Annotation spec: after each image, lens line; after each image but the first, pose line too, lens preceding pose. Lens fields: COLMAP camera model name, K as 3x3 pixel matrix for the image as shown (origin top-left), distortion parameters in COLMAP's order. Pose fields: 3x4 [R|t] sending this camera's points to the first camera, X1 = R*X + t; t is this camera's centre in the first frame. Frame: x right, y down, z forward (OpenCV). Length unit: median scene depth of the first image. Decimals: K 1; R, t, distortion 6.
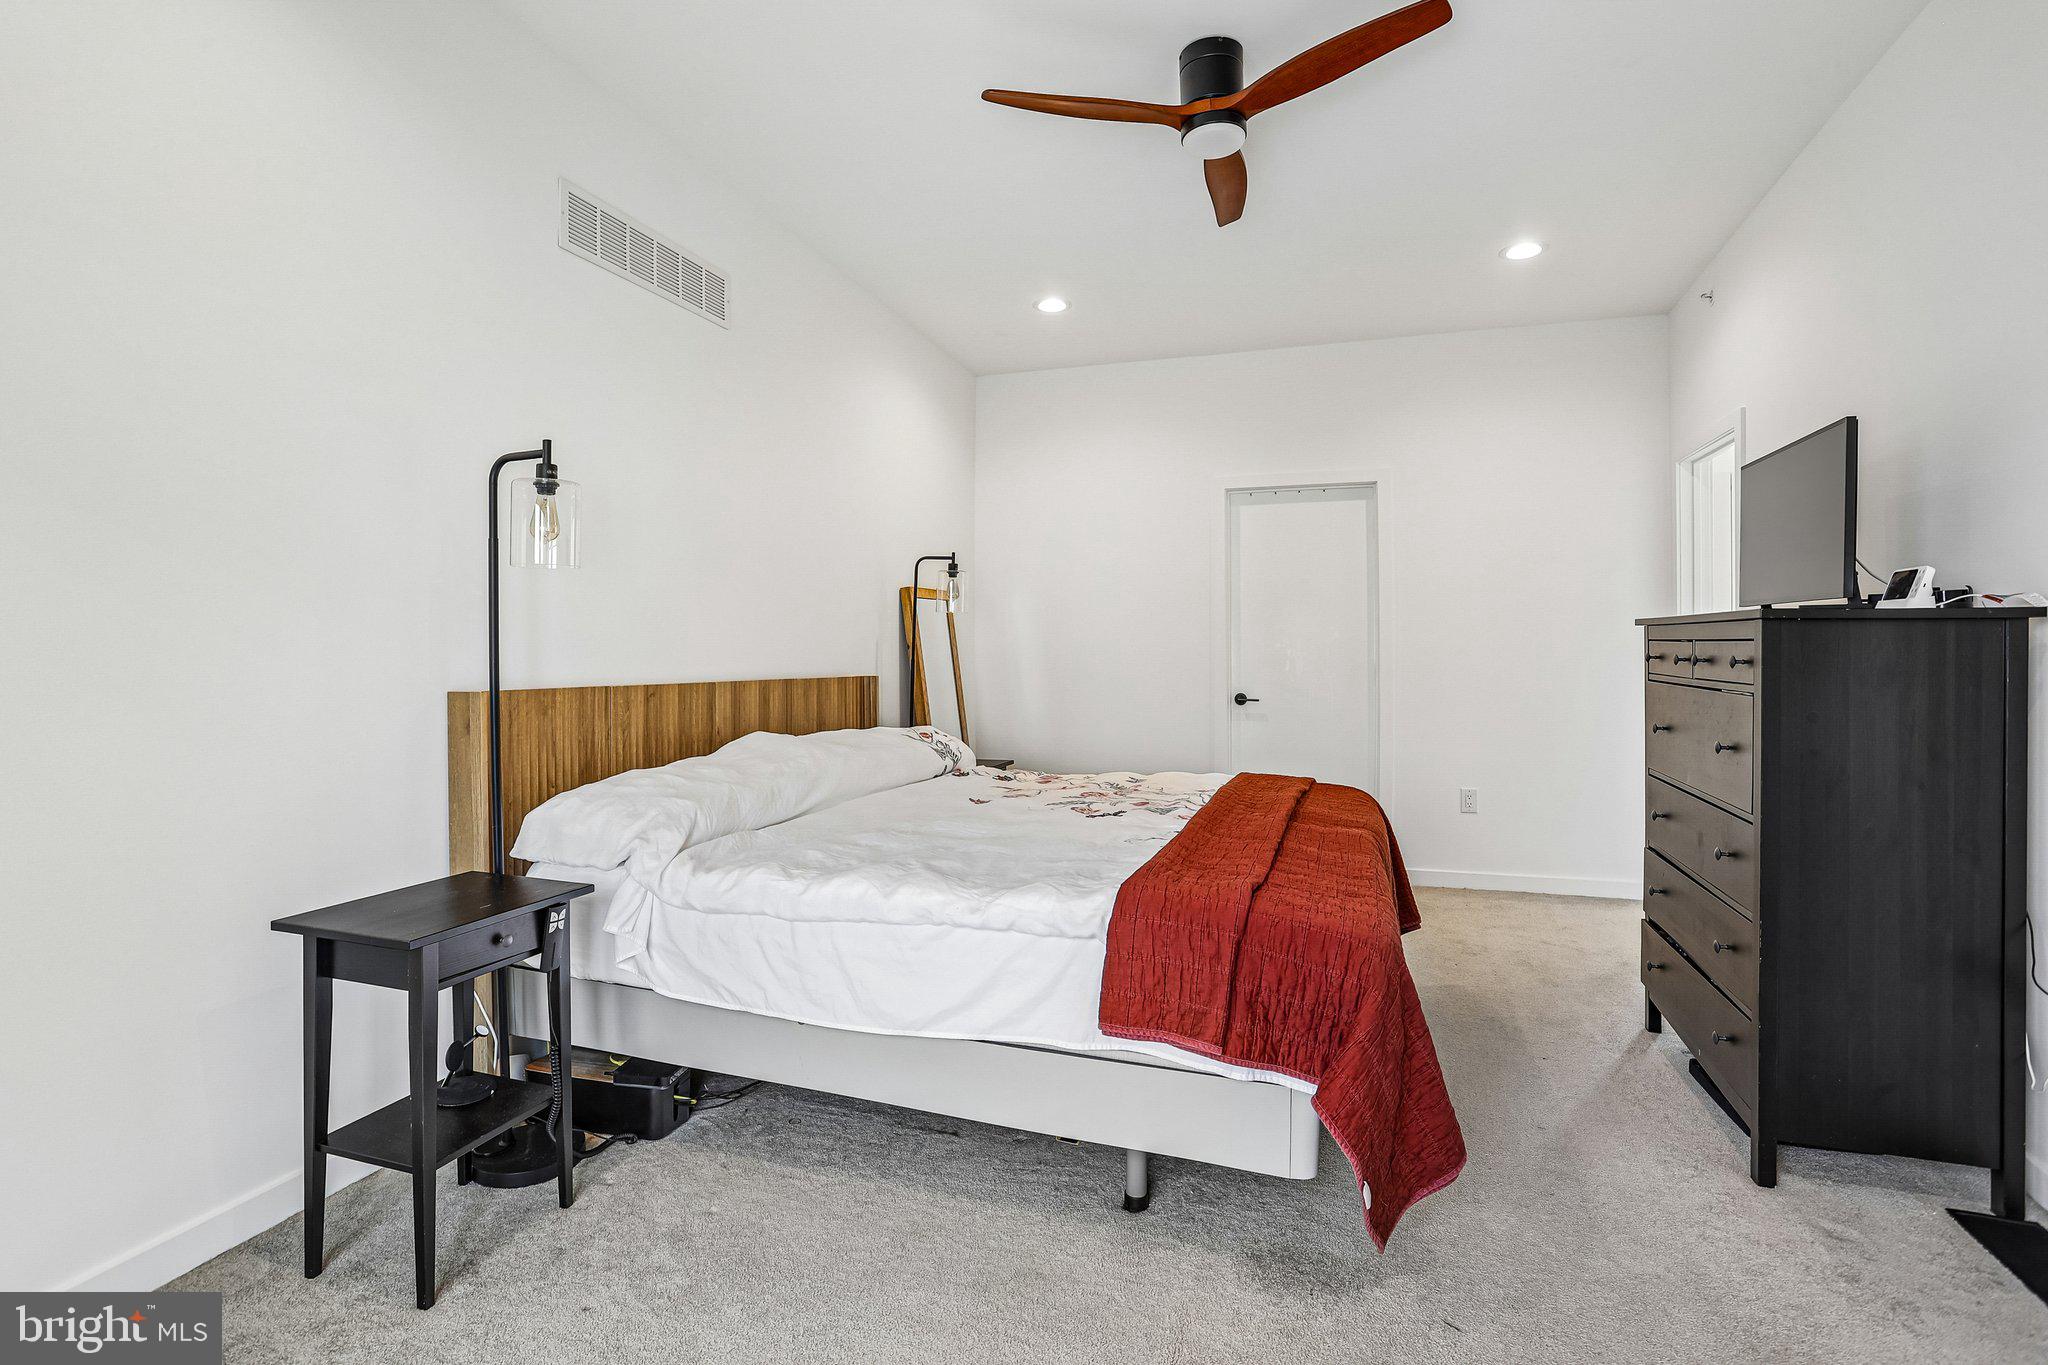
lens RADIAL K [[1019.2, 0, 1019.1], [0, 1019.2, 656.4], [0, 0, 1]] dist [-0.046355, 0.027871]
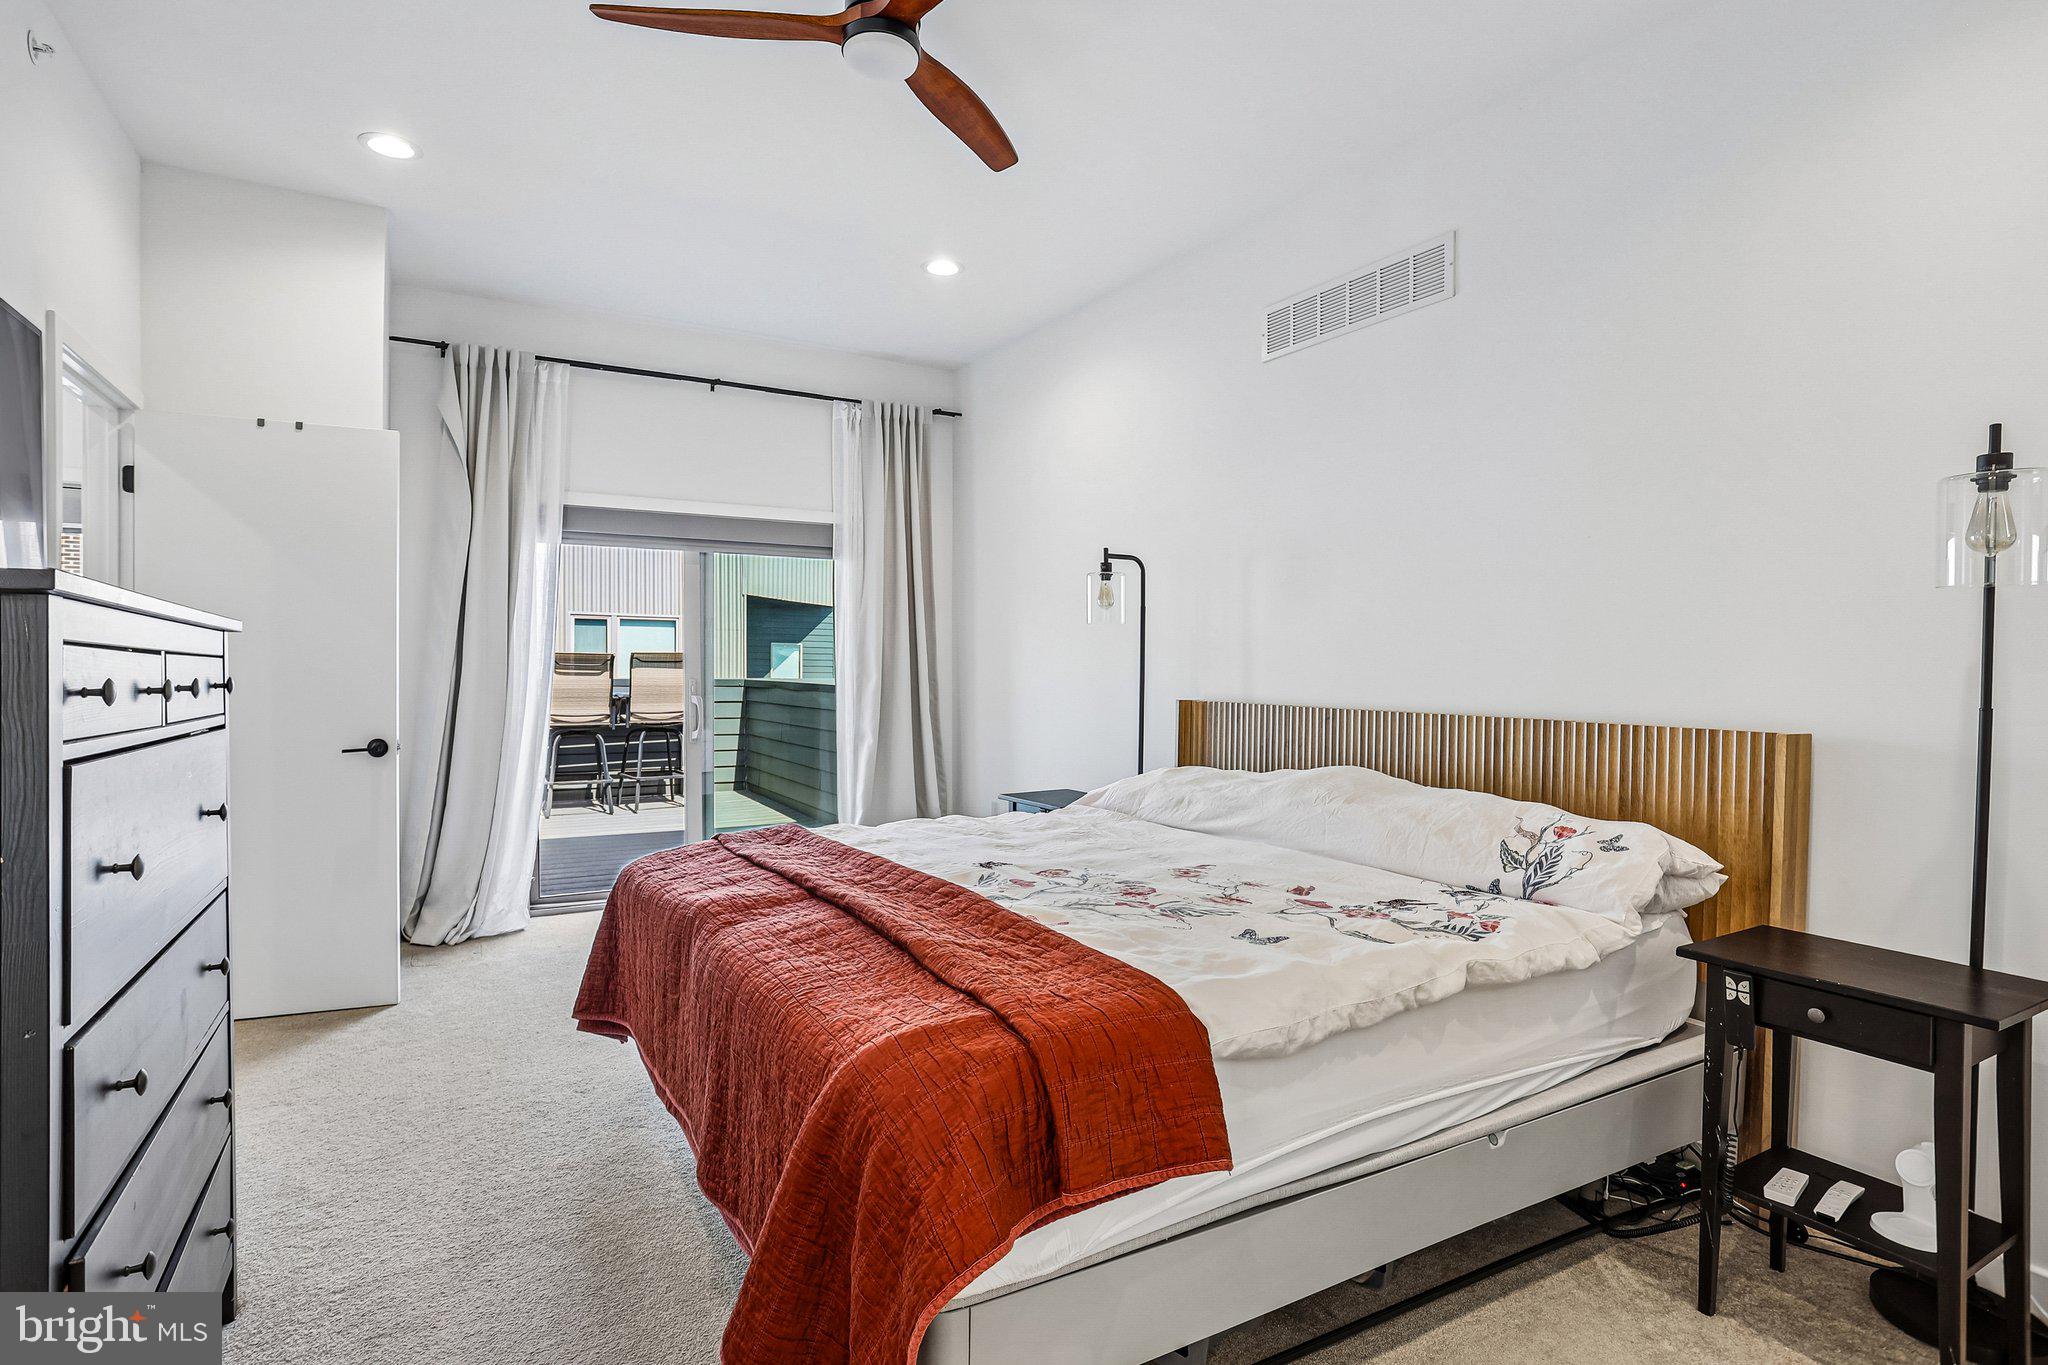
lens RADIAL K [[1008.2, 0, 1026.4], [0, 1008.2, 667.9], [0, 0, 1]] dist [-0.044463, 0.025073]
pose [[-0.672406, -0.008812, -0.740130, 0.862385], [-0.016684, 0.999856, 0.003253, -0.018713], [0.739994, 0.014536, -0.672456, 1.923771]]
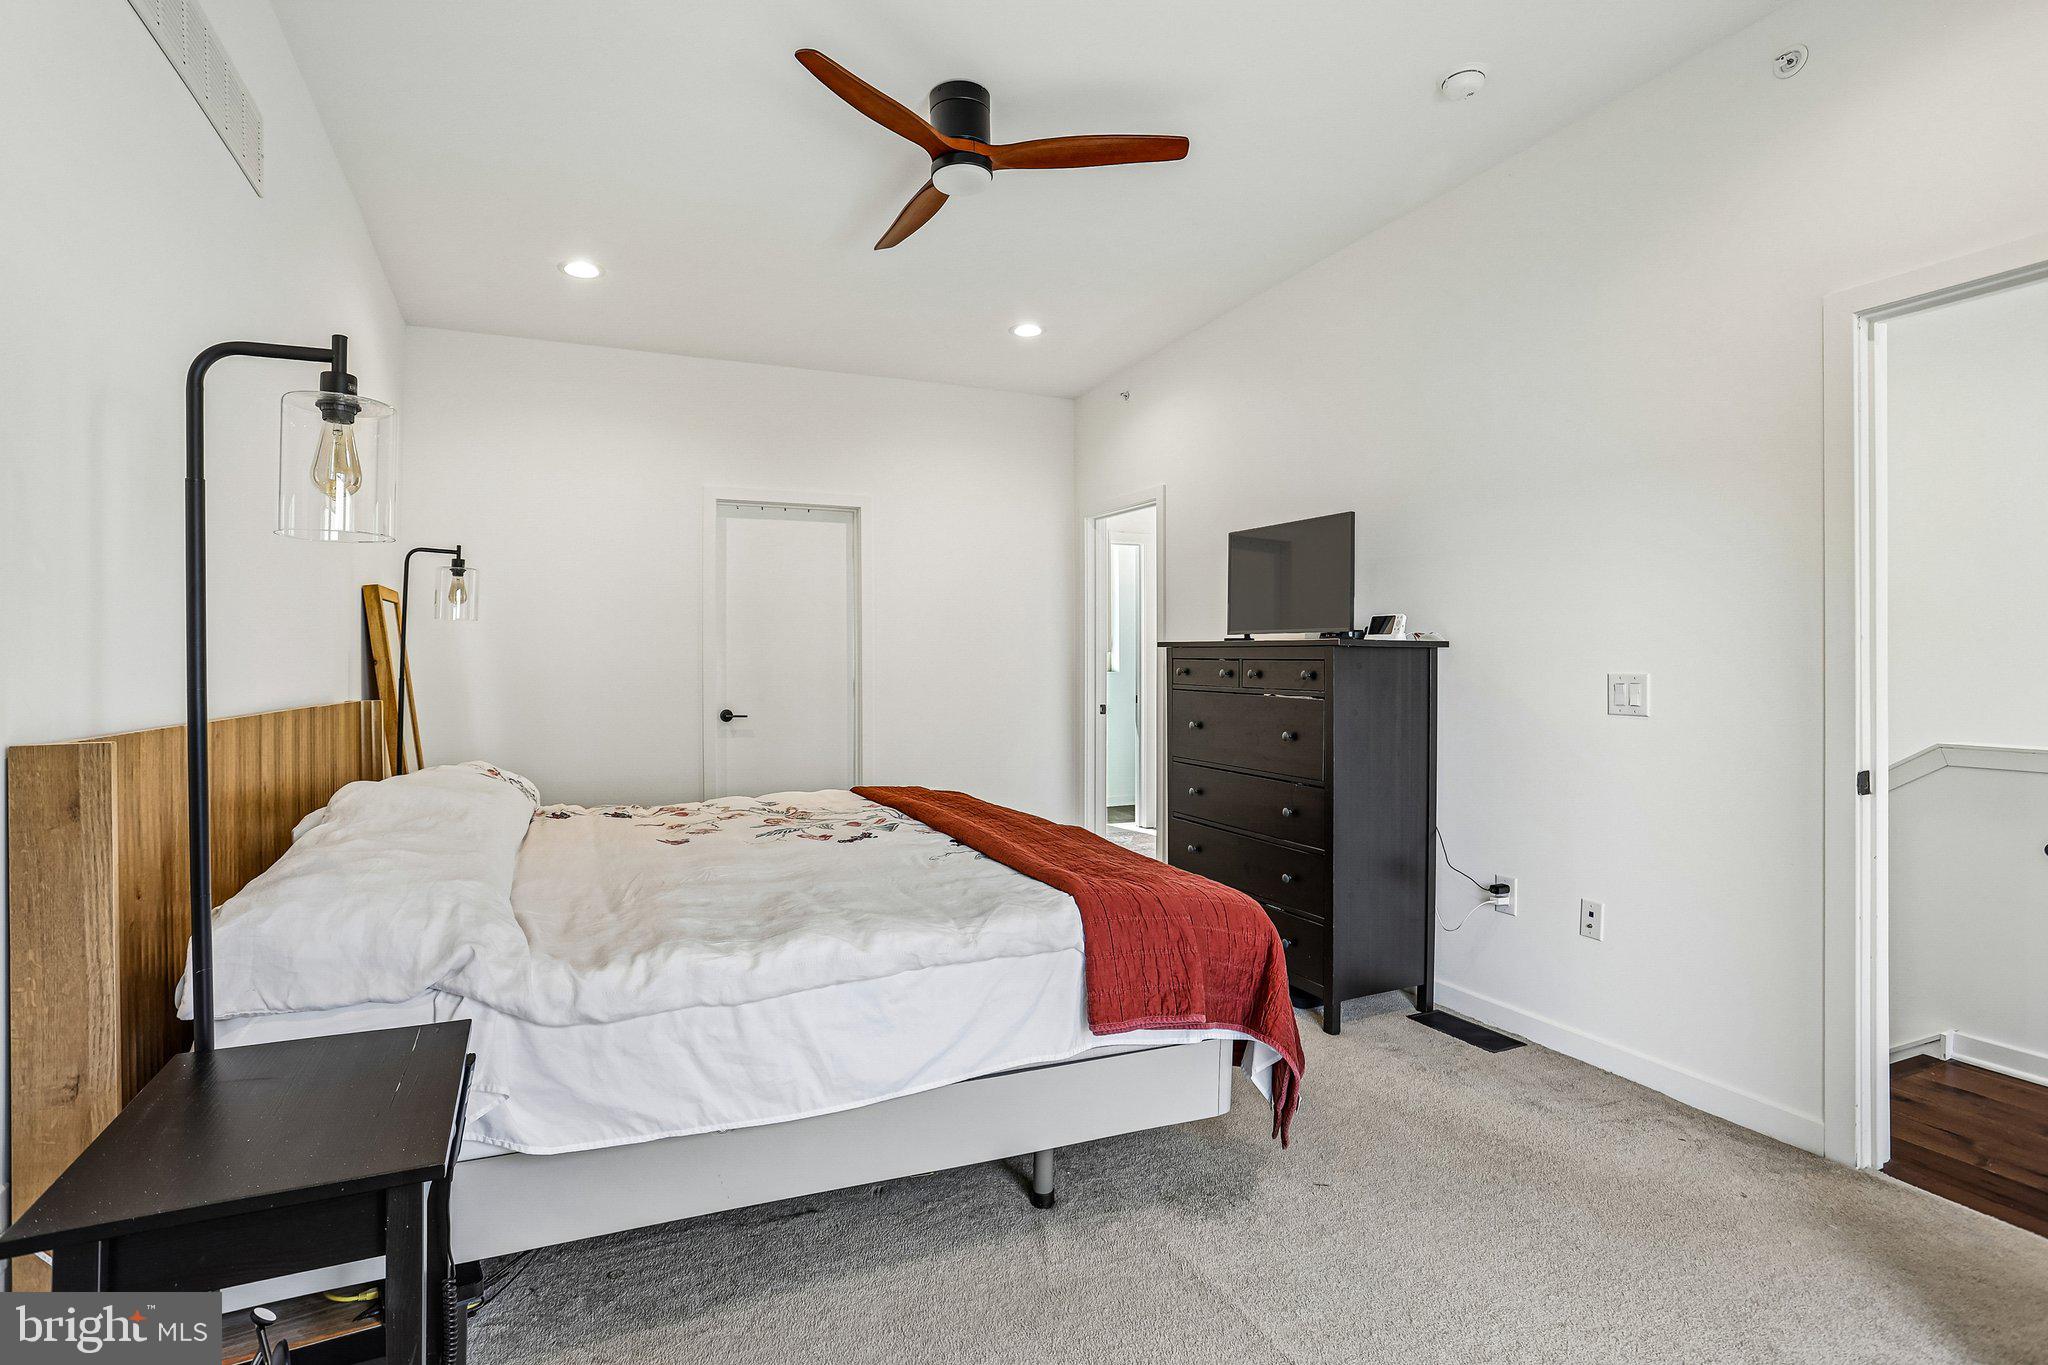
lens RADIAL K [[1008.2, 0, 1026.4], [0, 1008.2, 667.9], [0, 0, 1]] dist [-0.044463, 0.025073]
pose [[0.721268, -0.001745, 0.692653, -0.573729], [0.003211, 0.999995, -0.000824, -0.005109], [-0.692648, 0.002818, 0.721270, 0.251722]]
